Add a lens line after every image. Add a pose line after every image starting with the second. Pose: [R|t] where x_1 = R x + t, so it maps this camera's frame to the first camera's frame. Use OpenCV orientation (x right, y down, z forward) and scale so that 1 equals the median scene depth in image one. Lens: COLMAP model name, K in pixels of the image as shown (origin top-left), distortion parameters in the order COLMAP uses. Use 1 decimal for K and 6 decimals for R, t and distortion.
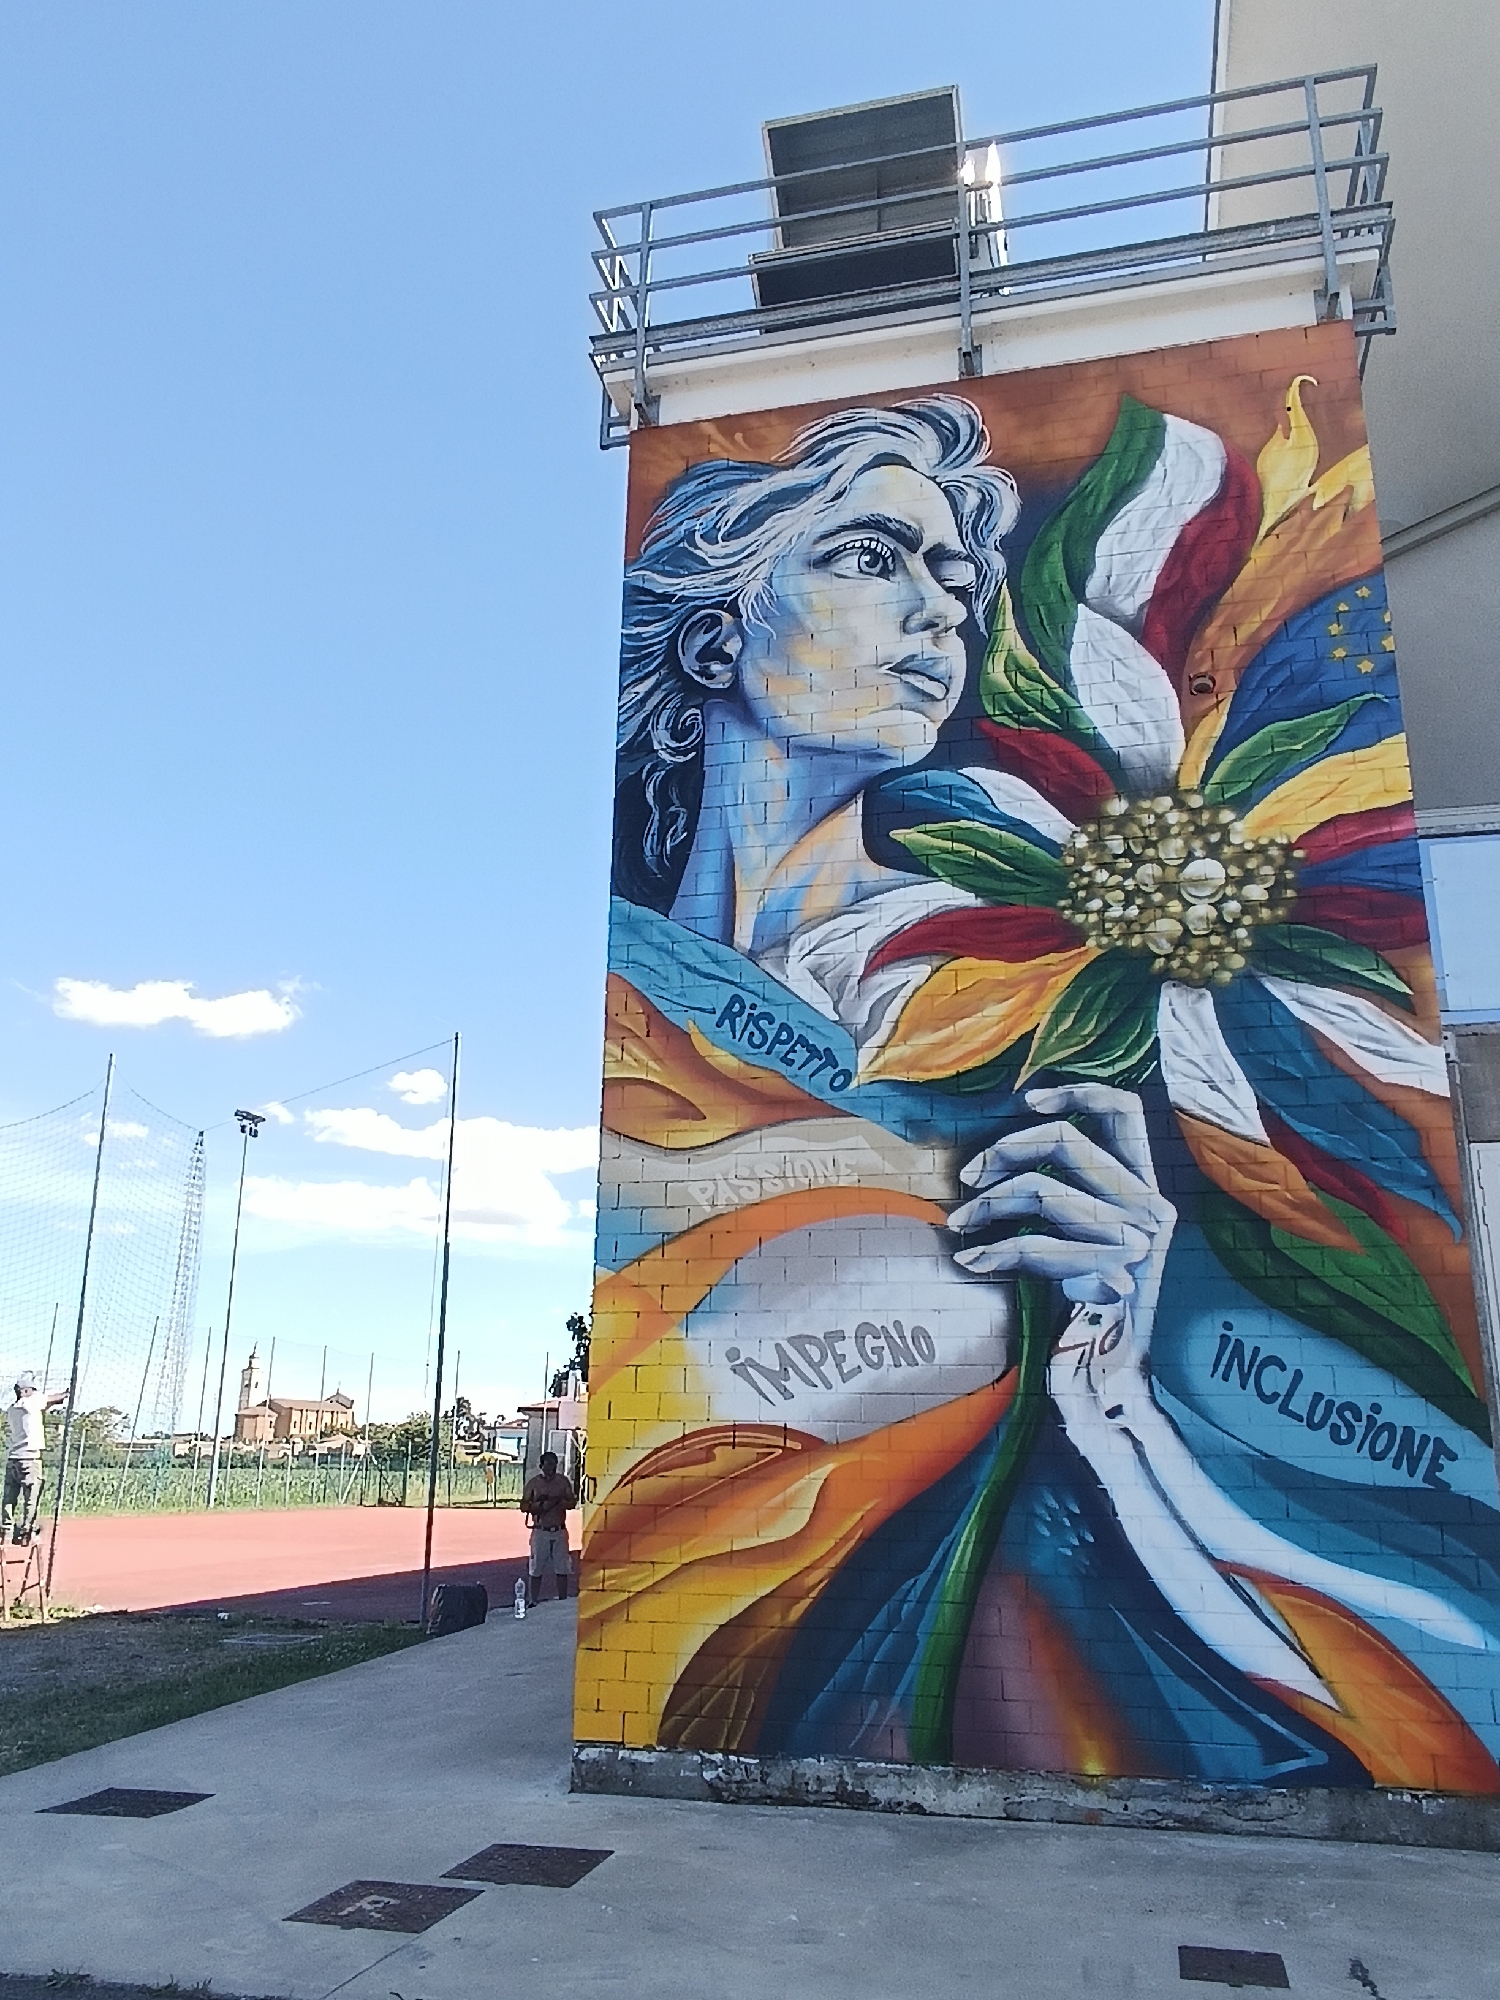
lens RADIAL K [[1468.0, 0, 750.0], [0, 1468.0, 1000.0], [0, 0, 1]] dist [0.000344, 0.000929]
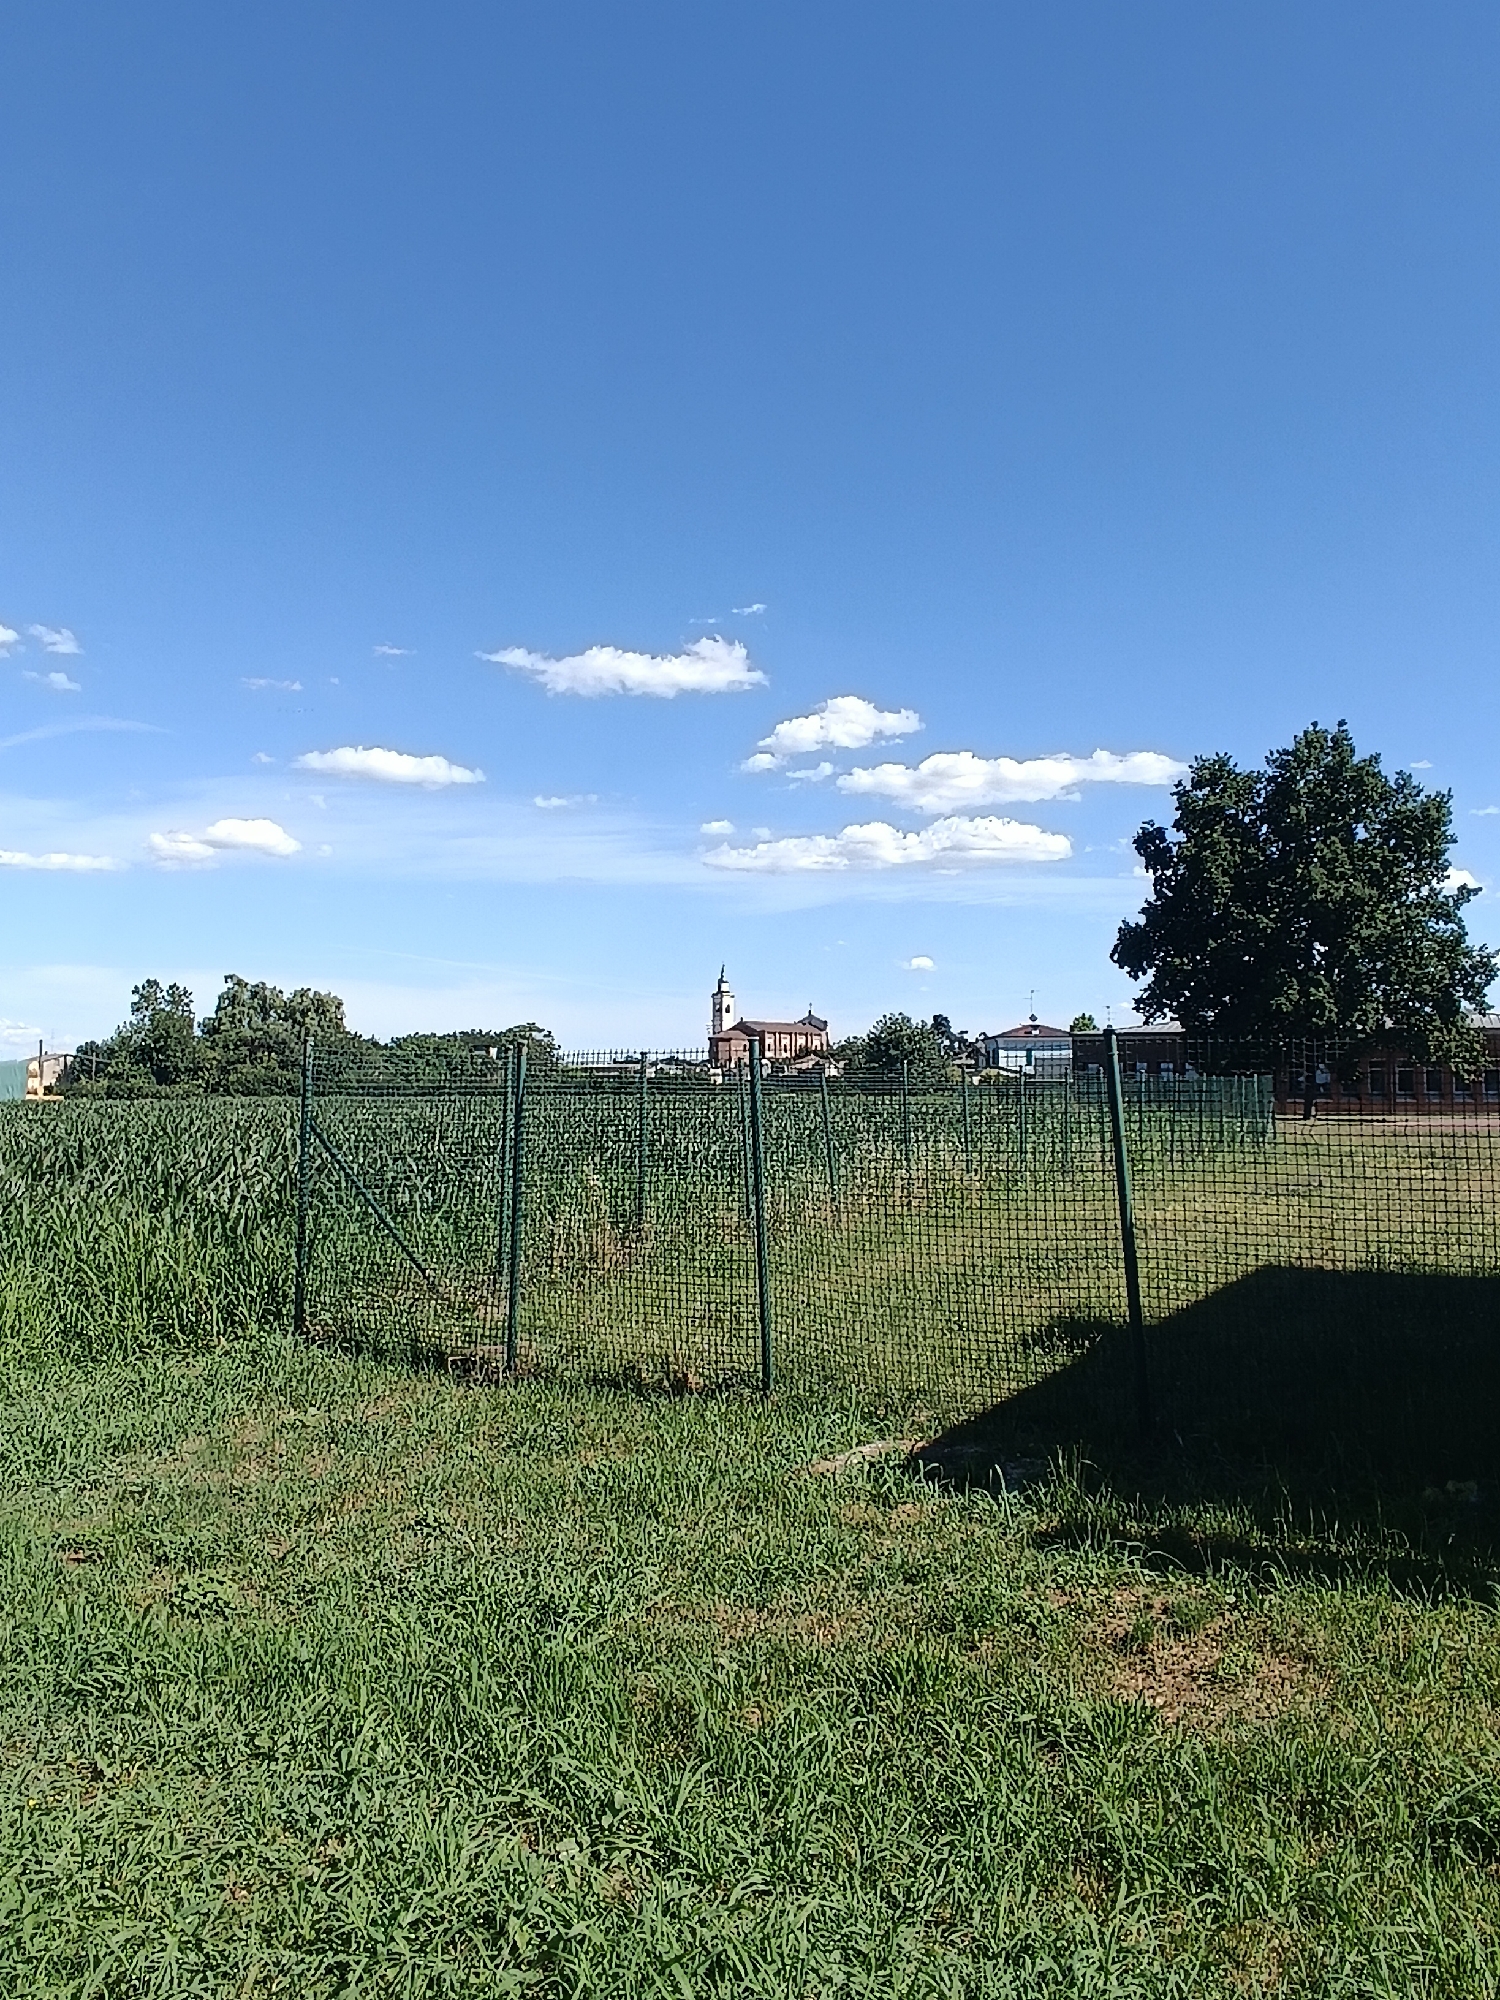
lens RADIAL K [[1468.0, 0, 750.0], [0, 1468.0, 1000.0], [0, 0, 1]] dist [0.000344, 0.000929]
pose [[0.951272, -0.026275, -0.307232, -0.028311], [0.100961, 0.967982, 0.229819, 0.040748], [0.291357, -0.249639, 0.923467, 0.128467]]
